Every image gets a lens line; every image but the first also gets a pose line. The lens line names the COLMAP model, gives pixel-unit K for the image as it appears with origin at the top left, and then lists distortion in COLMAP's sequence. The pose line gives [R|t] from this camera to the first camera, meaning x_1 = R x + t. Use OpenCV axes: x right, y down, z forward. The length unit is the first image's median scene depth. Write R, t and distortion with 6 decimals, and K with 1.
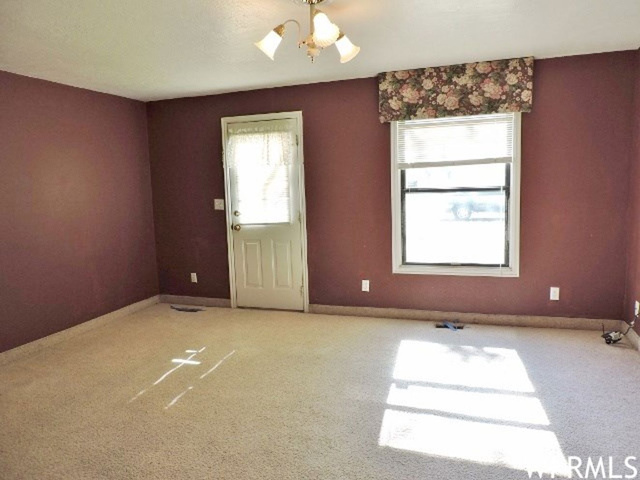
lens RADIAL K [[456.4, 0, 316.2], [0, 456.4, 240.1], [0, 0, 1]] dist [-0.019972, -0.008747]
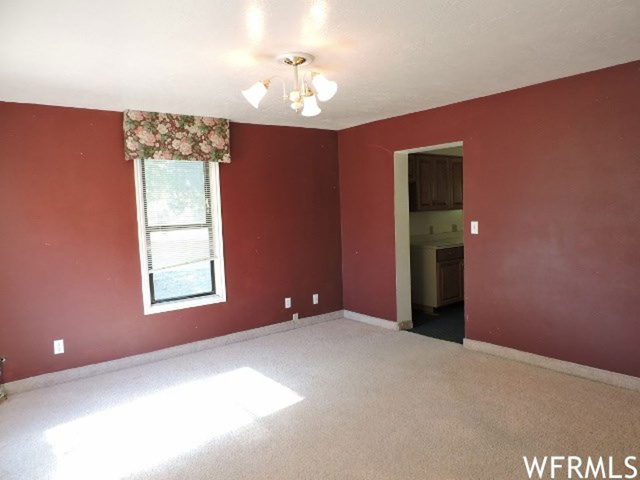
lens RADIAL K [[456.4, 0, 319.0], [0, 456.4, 242.9], [0, 0, 1]] dist [-0.019972, -0.008747]
pose [[0.596567, -0.074077, 0.799137, -0.399337], [0.147202, 0.988939, -0.018217, -0.009021], [-0.788948, 0.128502, 0.600873, 0.113787]]
